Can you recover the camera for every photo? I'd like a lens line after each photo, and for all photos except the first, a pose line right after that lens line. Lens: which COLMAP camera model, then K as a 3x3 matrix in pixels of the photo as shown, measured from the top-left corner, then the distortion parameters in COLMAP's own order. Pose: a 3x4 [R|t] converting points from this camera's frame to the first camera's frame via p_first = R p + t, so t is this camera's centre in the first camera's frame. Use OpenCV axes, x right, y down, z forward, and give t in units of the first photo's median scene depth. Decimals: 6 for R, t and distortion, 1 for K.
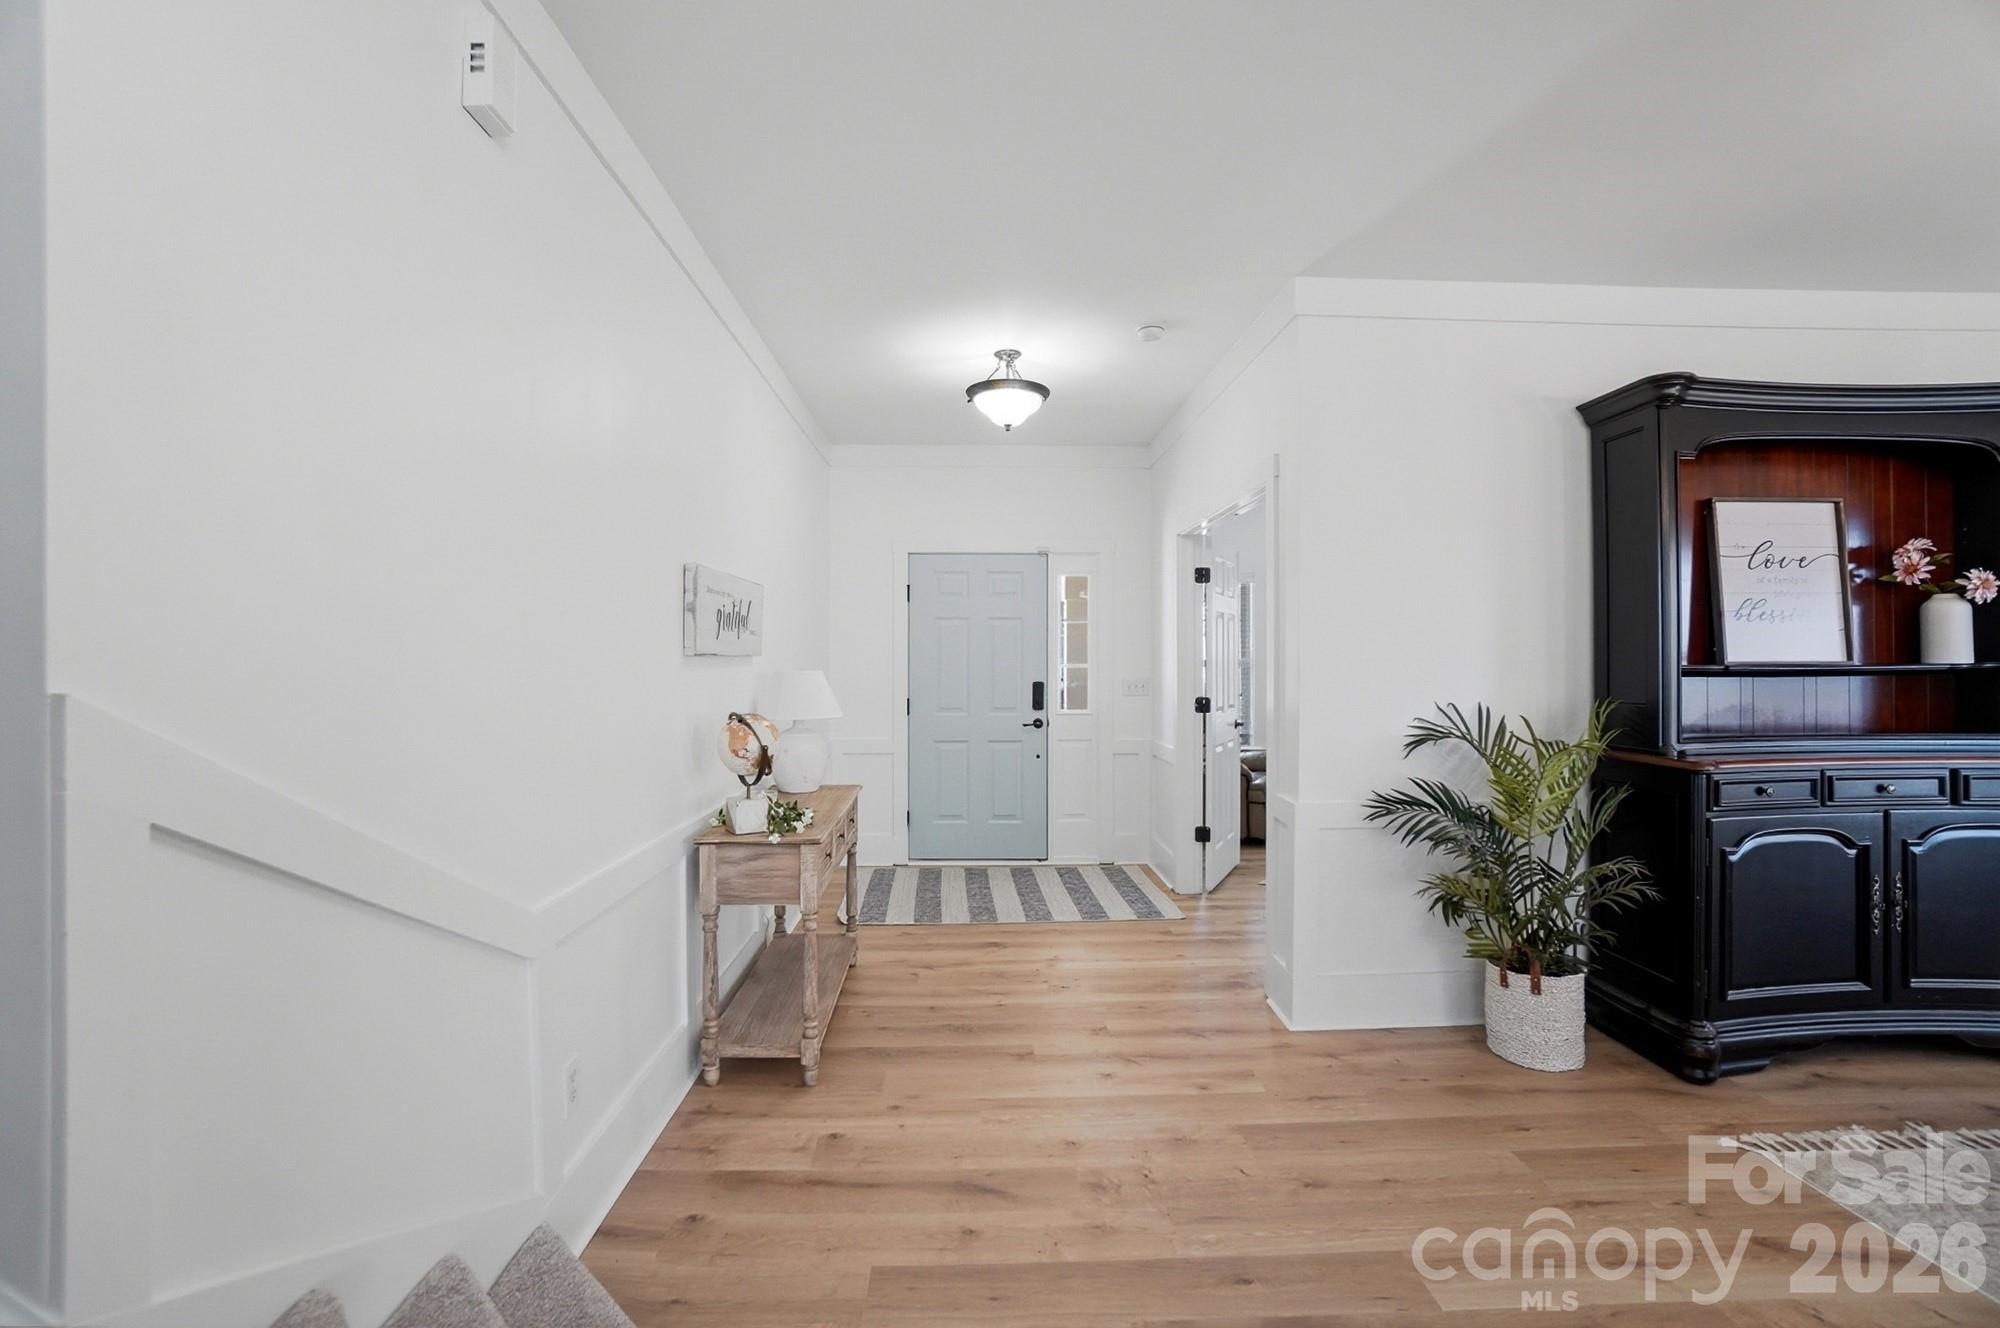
lens RADIAL K [[907.4, 0, 996.8], [0, 907.4, 657.7], [0, 0, 1]] dist [-0.062437, 0.021865]
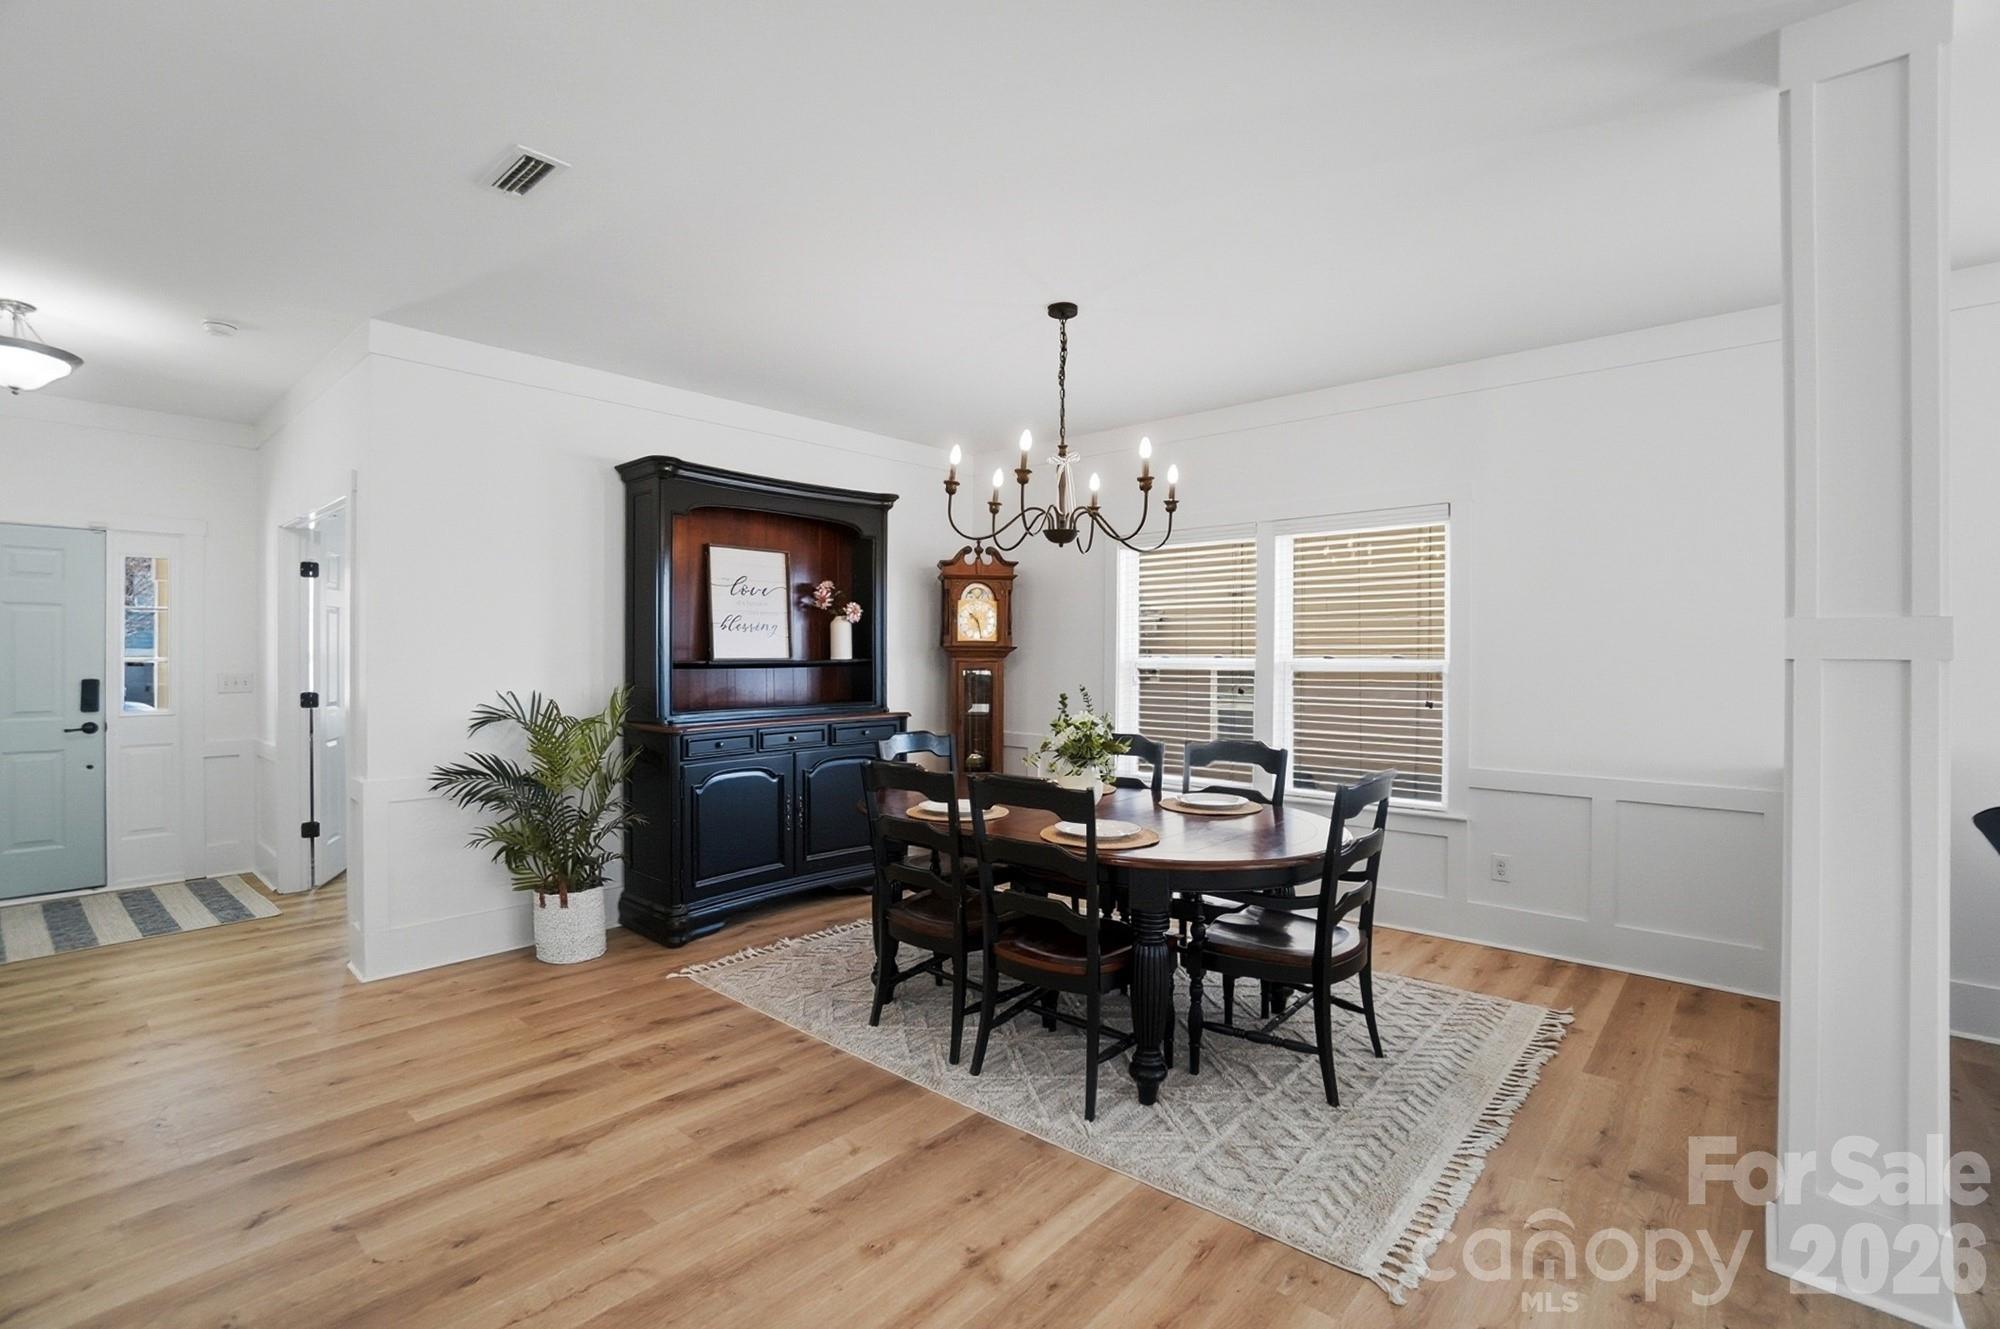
lens RADIAL K [[907.4, 0, 996.8], [0, 907.4, 658.2], [0, 0, 1]] dist [-0.062437, 0.021865]
pose [[0.685077, 0.000502, 0.728471, 0.068253], [-0.007043, 0.999958, 0.005934, -0.007518], [-0.728437, -0.009196, 0.685051, -0.354563]]
